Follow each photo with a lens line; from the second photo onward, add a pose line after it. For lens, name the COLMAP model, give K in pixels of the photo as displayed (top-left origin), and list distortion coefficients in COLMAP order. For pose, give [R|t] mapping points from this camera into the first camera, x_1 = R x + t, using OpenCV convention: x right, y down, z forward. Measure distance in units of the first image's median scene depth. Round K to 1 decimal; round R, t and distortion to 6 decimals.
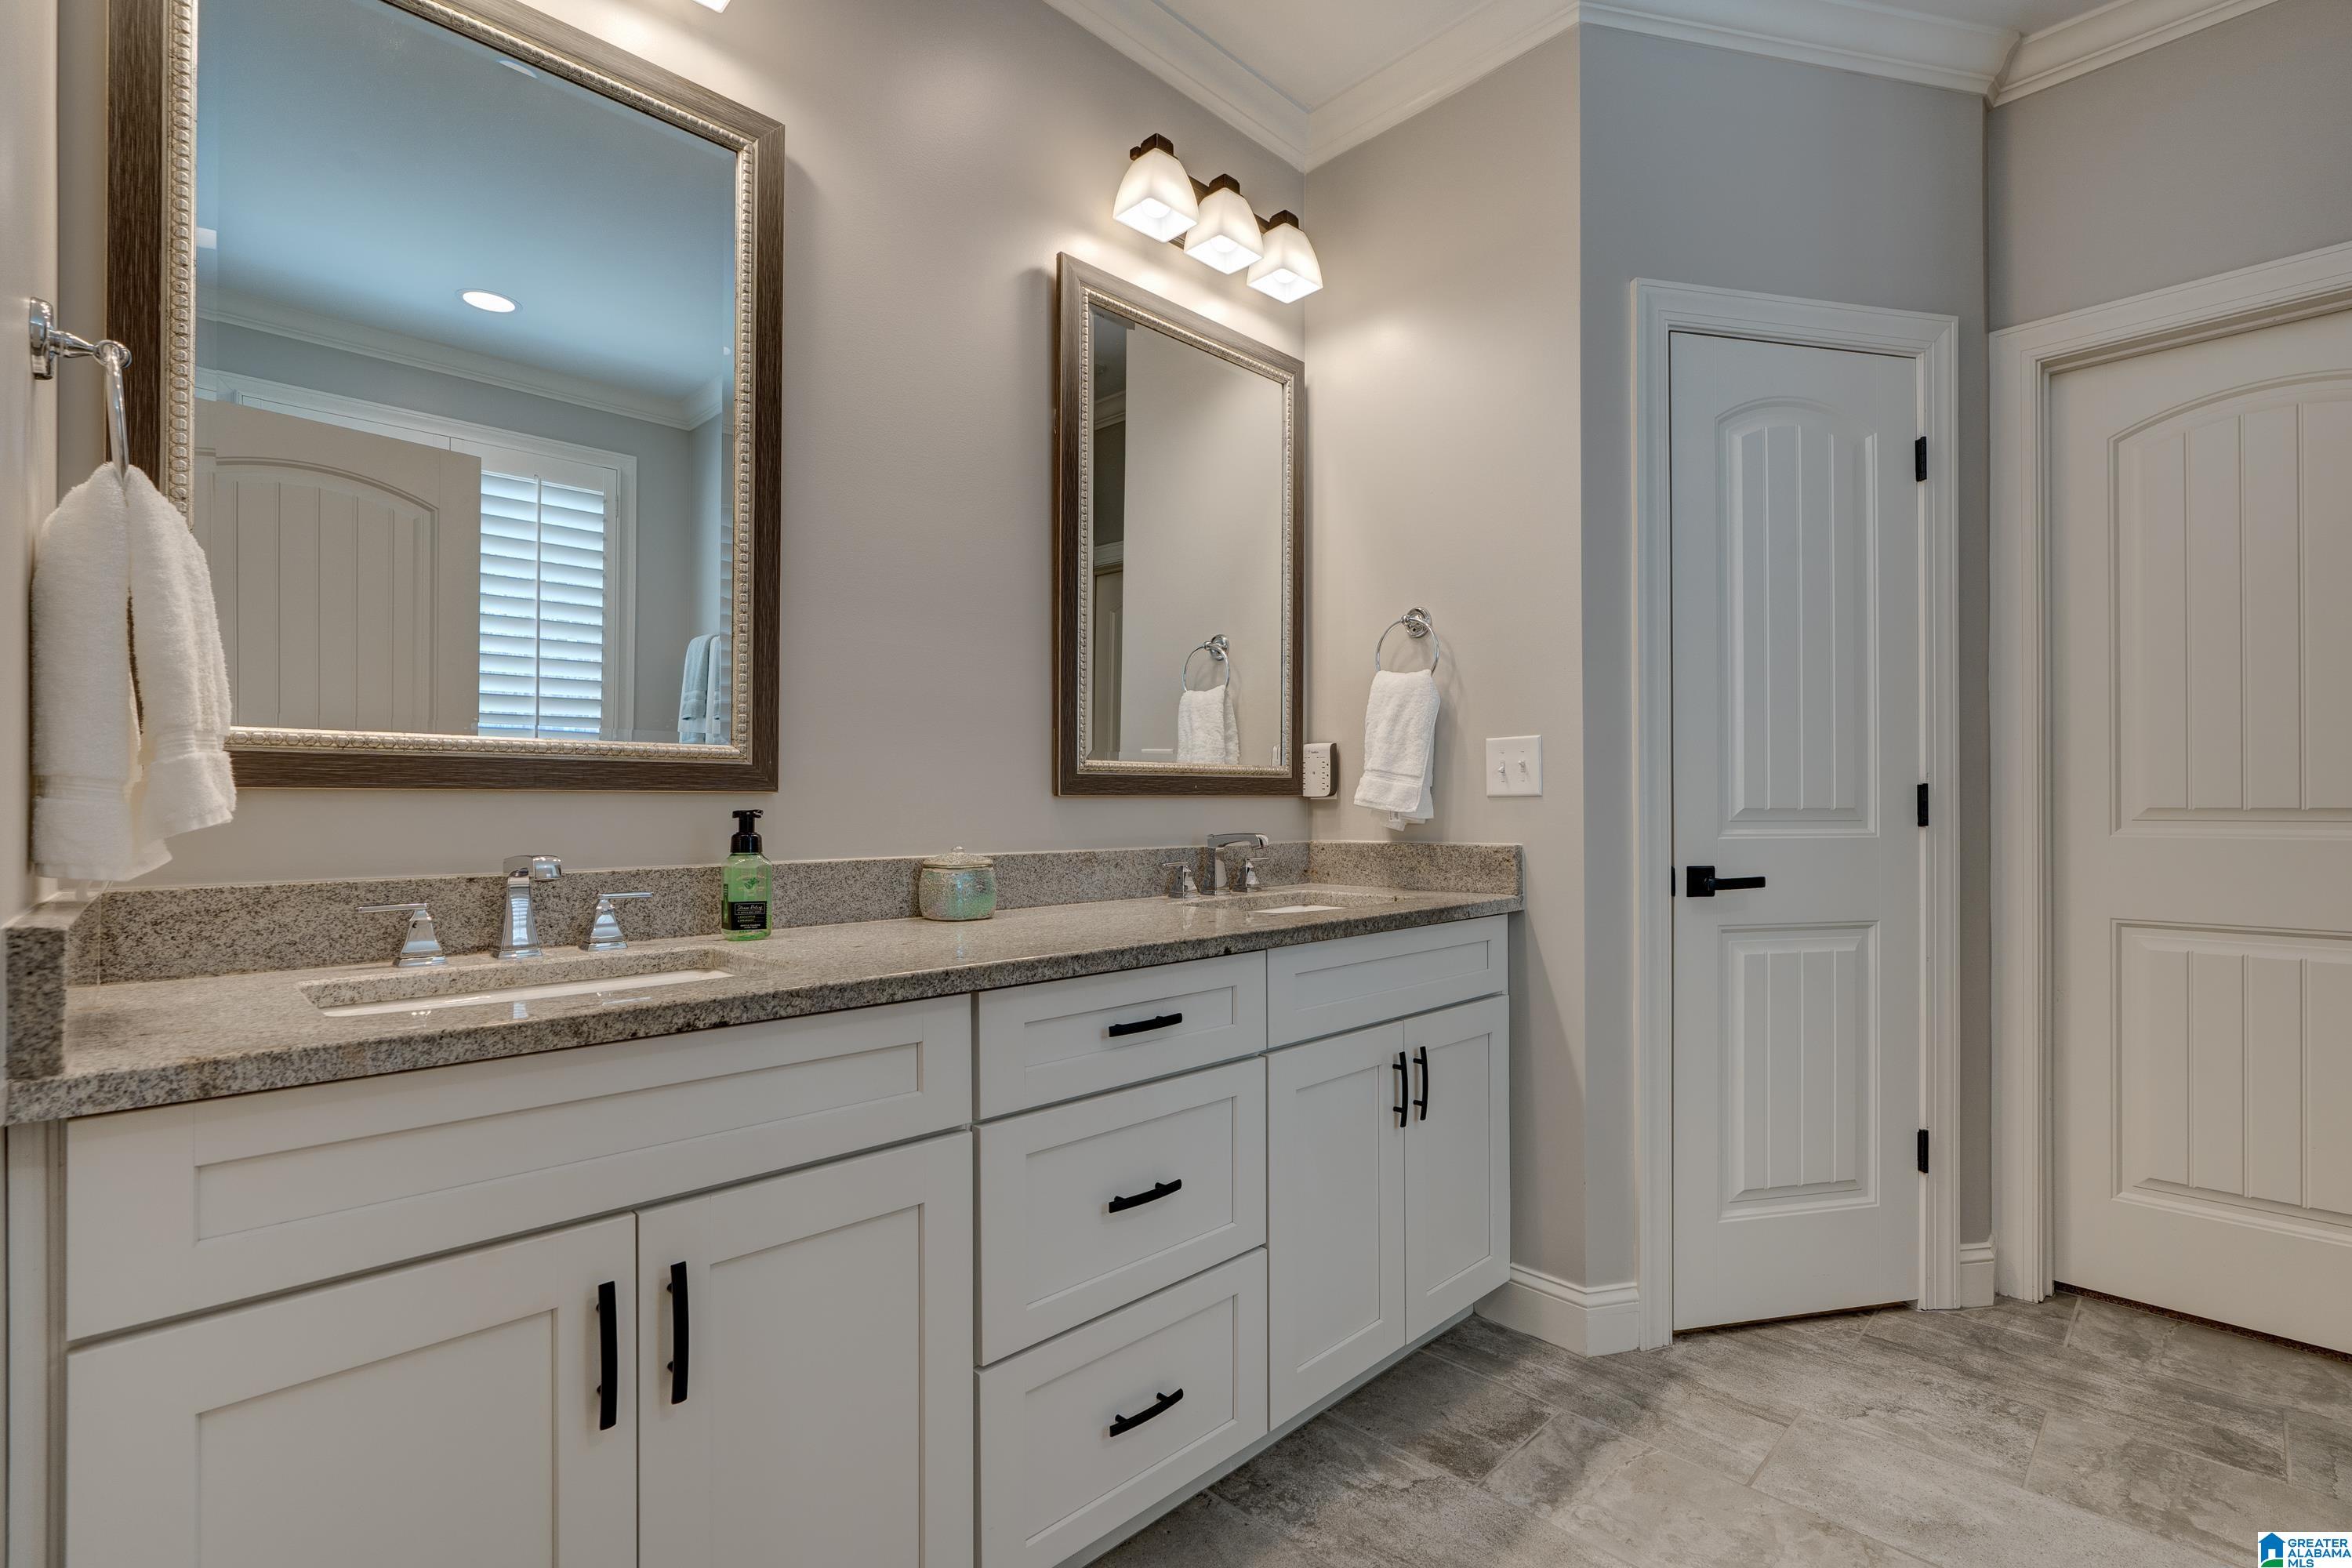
lens RADIAL K [[1074.8, 0, 1173.0], [0, 1074.8, 798.8], [0, 0, 1]] dist [-0.002221, 0.001368]
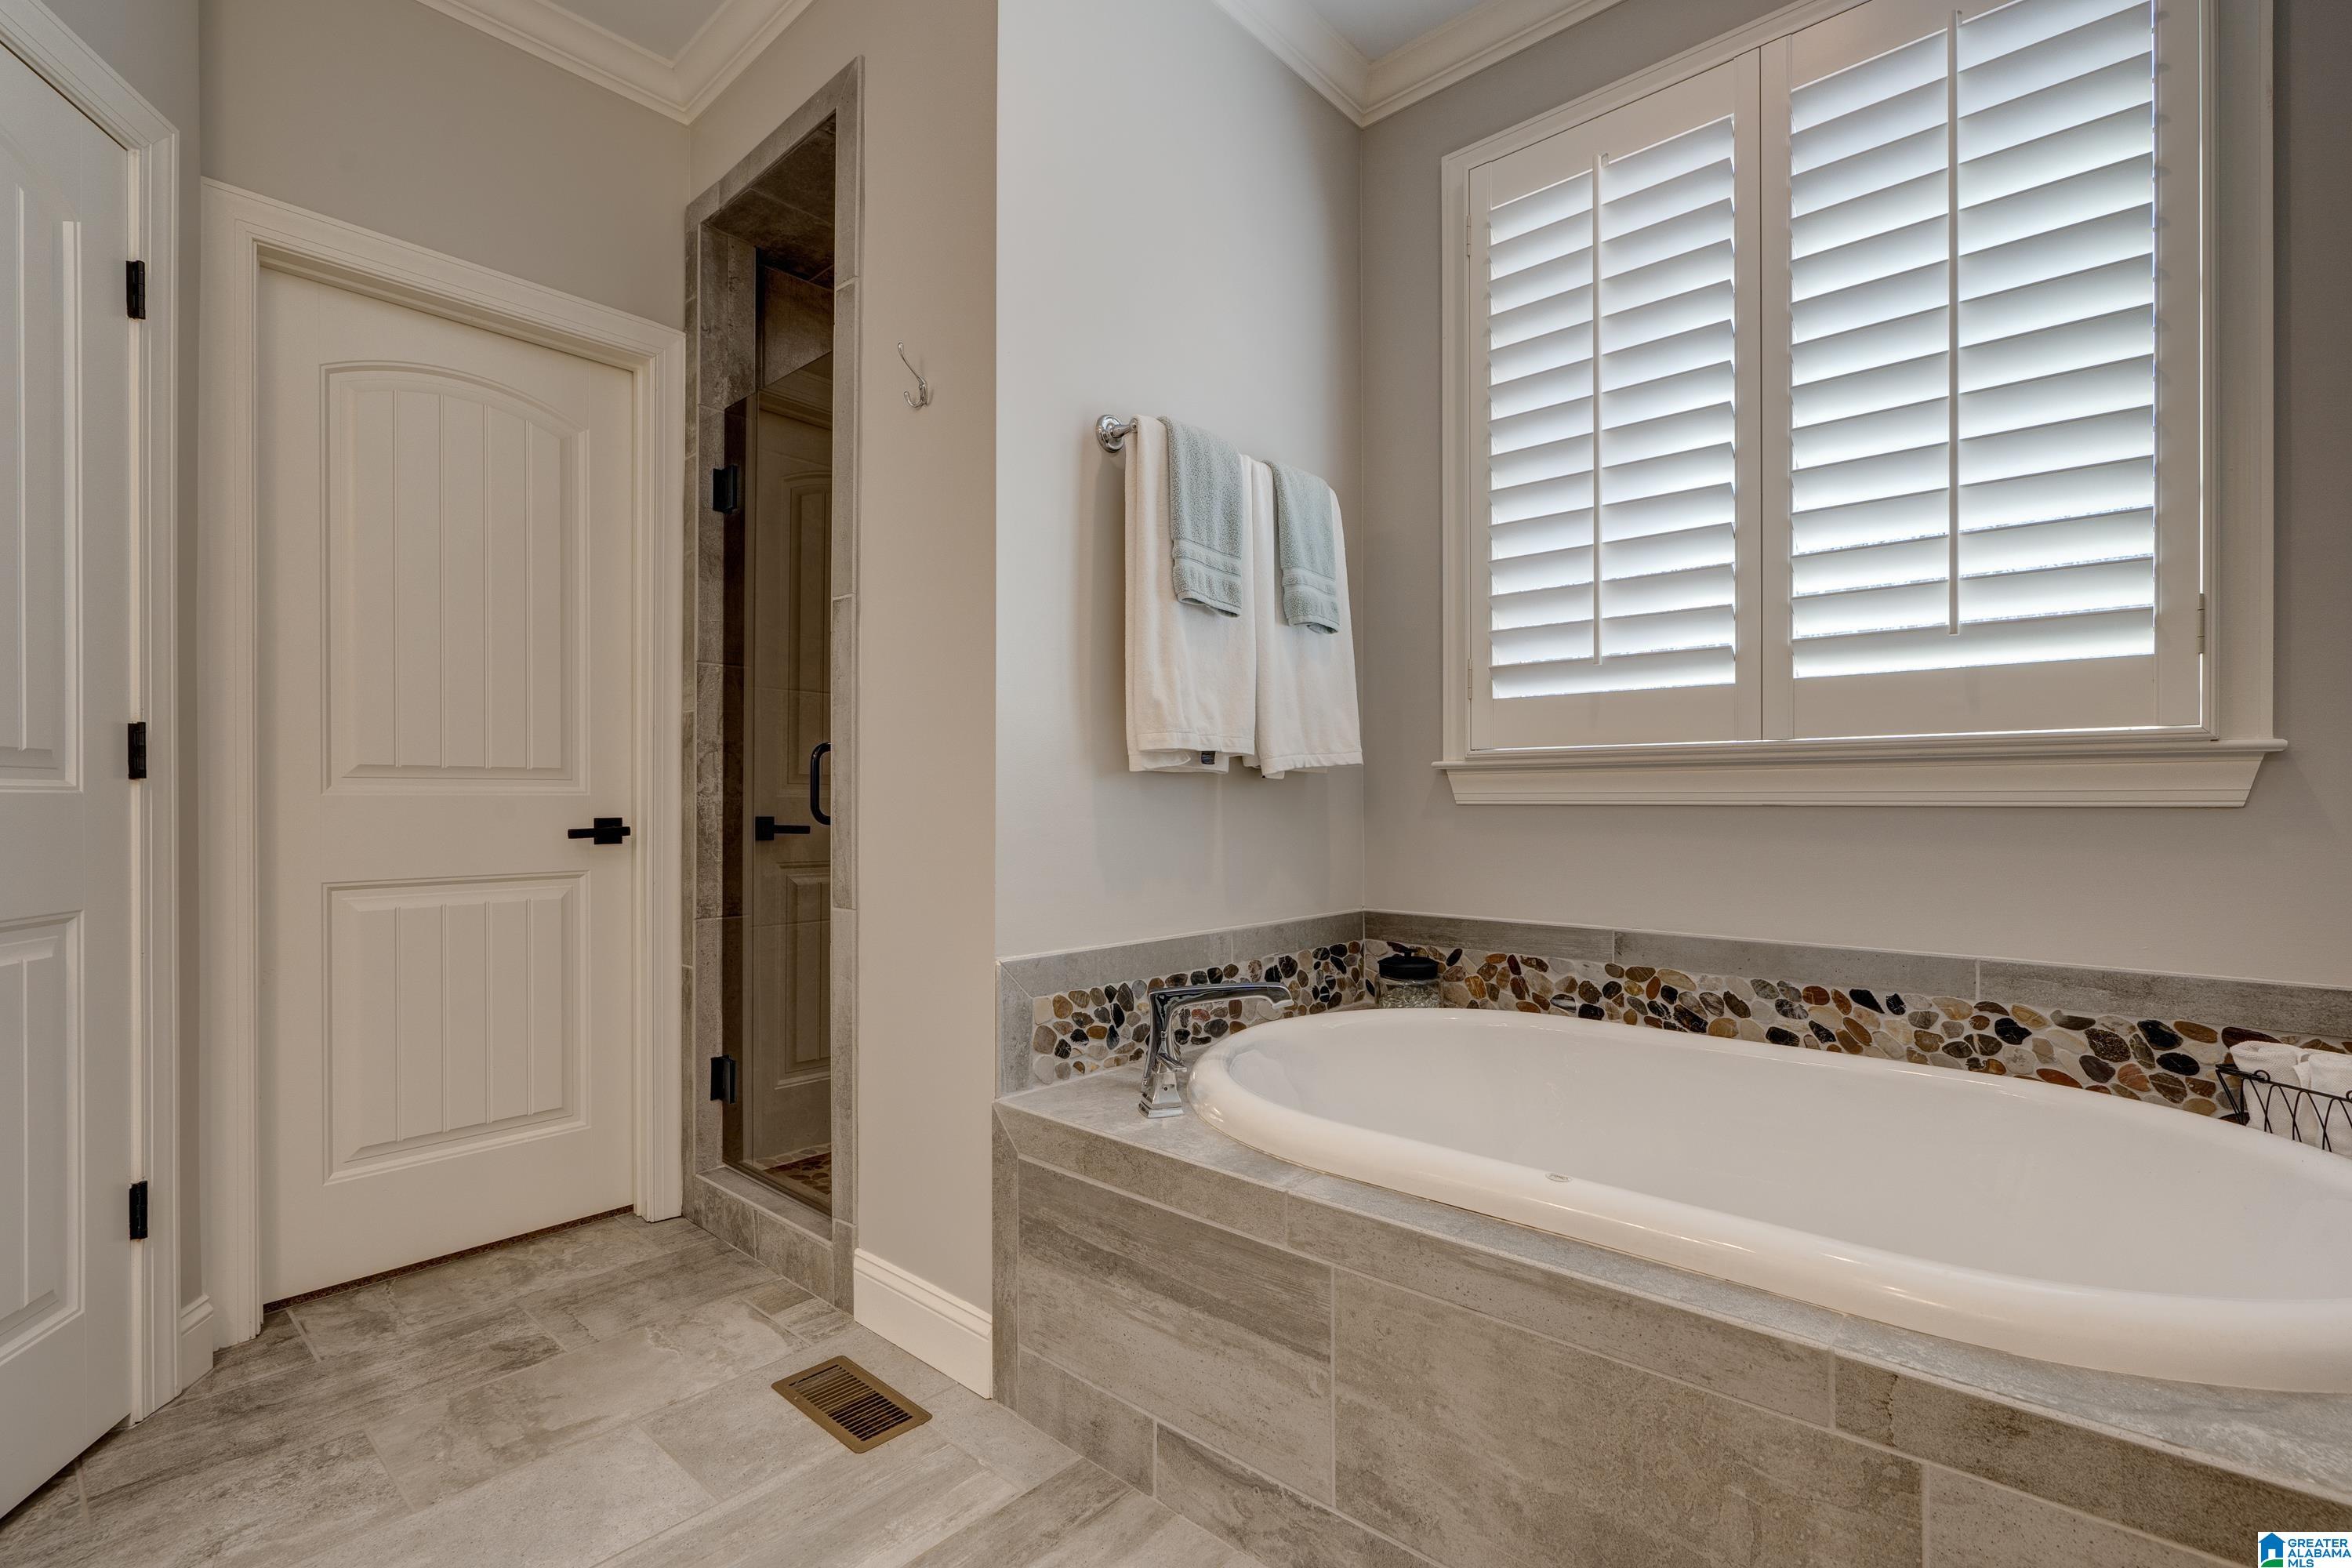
lens RADIAL K [[1074.8, 0, 1169.7], [0, 1074.8, 804.9], [0, 0, 1]] dist [-0.002221, 0.001368]
pose [[-0.080813, 0.000688, 0.996729, -0.117180], [-0.002141, 0.999997, -0.000864, 0.045694], [-0.996727, -0.002204, -0.080811, 0.365855]]
